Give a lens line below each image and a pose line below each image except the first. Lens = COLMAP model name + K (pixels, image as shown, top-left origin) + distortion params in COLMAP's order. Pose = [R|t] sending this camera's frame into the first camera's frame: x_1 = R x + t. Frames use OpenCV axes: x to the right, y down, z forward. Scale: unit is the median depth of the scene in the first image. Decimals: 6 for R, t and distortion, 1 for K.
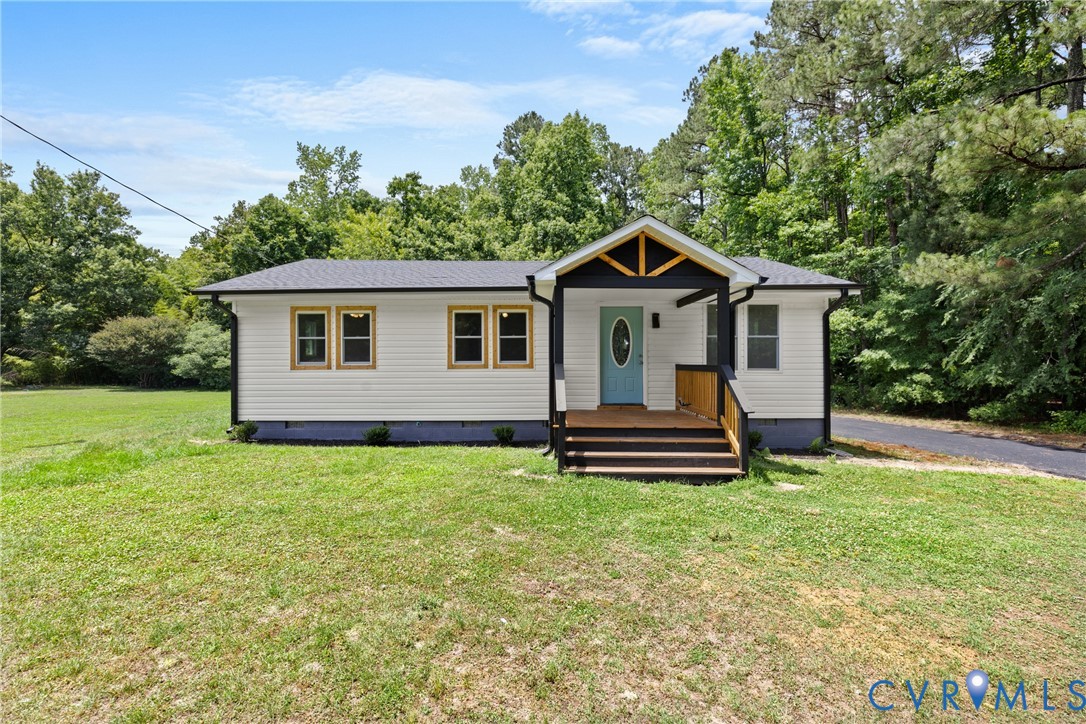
lens RADIAL K [[463.7, 0, 543.4], [0, 463.7, 359.2], [0, 0, 1]] dist [-0.000683, 0.000135]
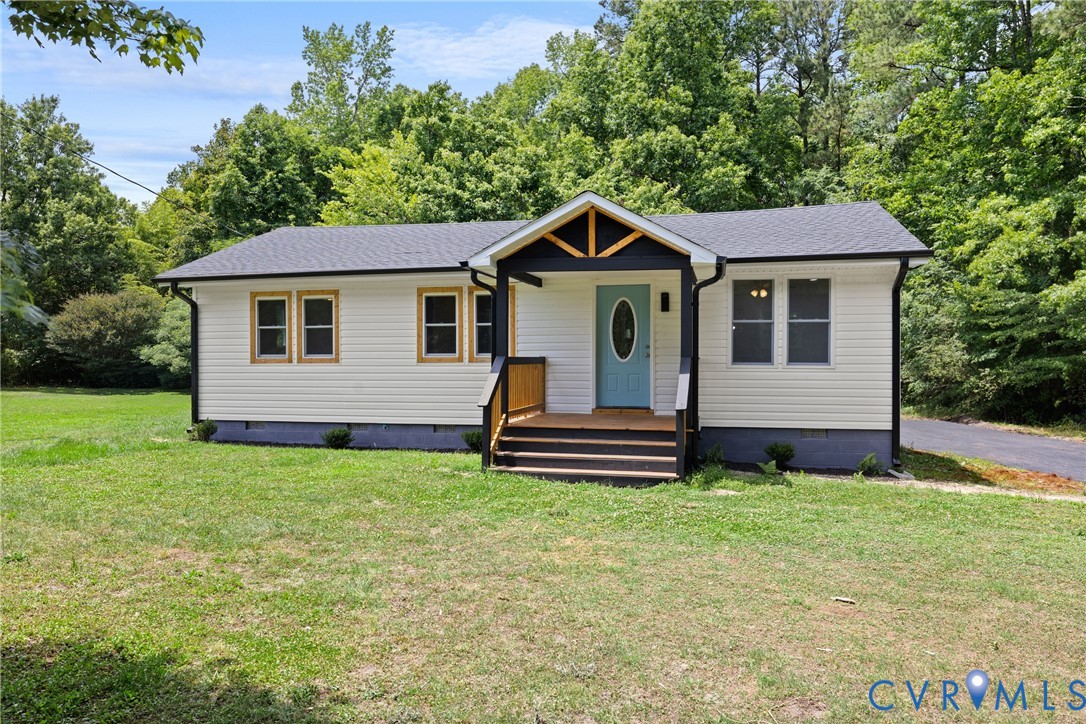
lens RADIAL K [[811.3, 0, 543.0], [0, 811.3, 362.0], [0, 0, 1]] dist [-0.000095, -0.006728]
pose [[0.975671, 0.001923, -0.219234, 0.339797], [0.001416, 0.999885, 0.015072, -0.002361], [0.219237, -0.015015, 0.975556, -0.390461]]
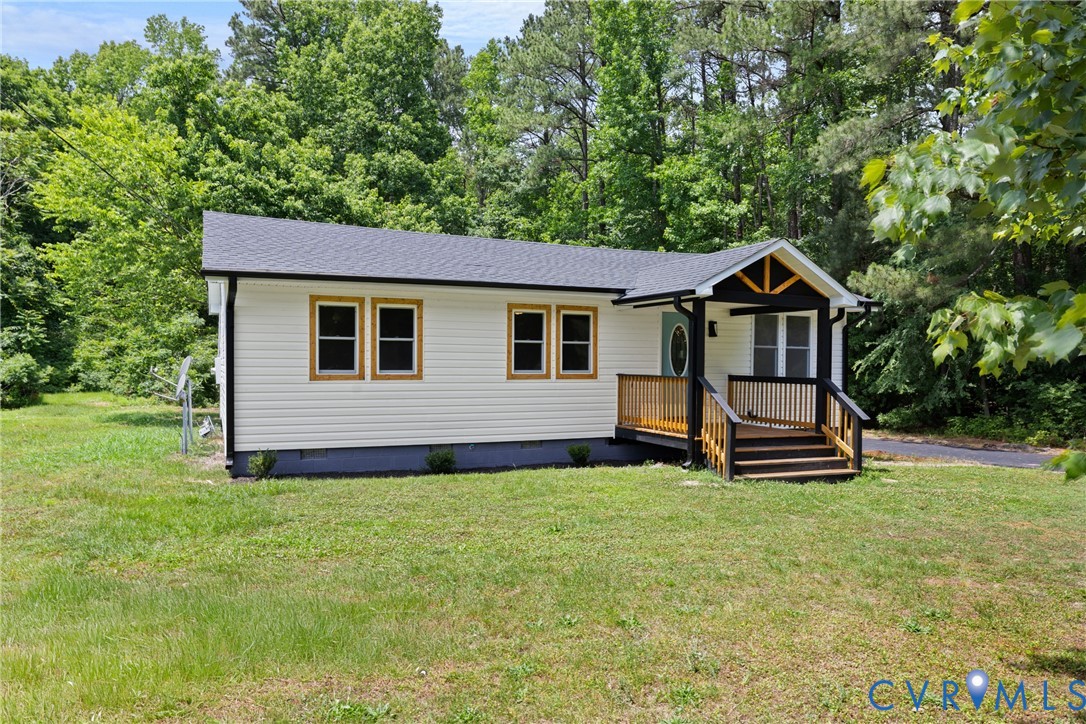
lens RADIAL K [[732.4, 0, 545.3], [0, 732.4, 368.3], [0, 0, 1]] dist [-0.000258, 0.000358]
pose [[0.908789, 0.006934, 0.417197, -0.689206], [-0.015396, 0.999738, 0.016922, -0.022145], [-0.416971, -0.021801, 0.908658, -0.222071]]
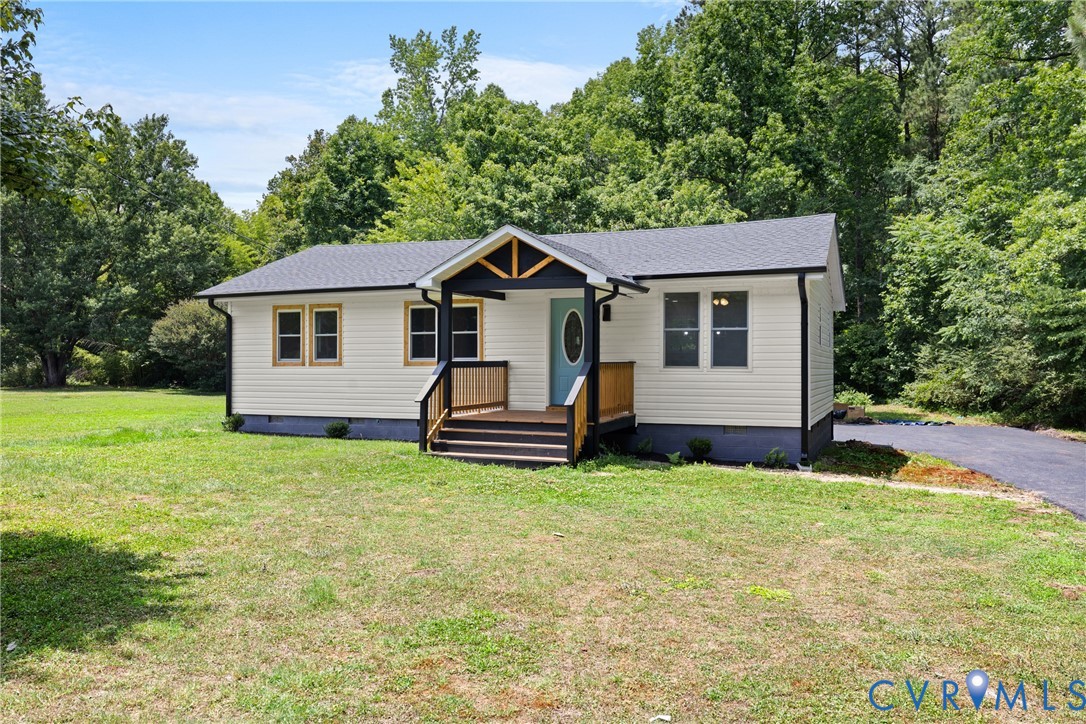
lens RADIAL K [[876.1, 0, 535.7], [0, 876.1, 337.8], [0, 0, 1]] dist [-0.014359, -0.003642]
pose [[0.930286, -0.008484, -0.366737, 0.727843], [0.003309, 0.999886, -0.014738, -0.009959], [0.366821, 0.012497, 0.930208, -0.616385]]
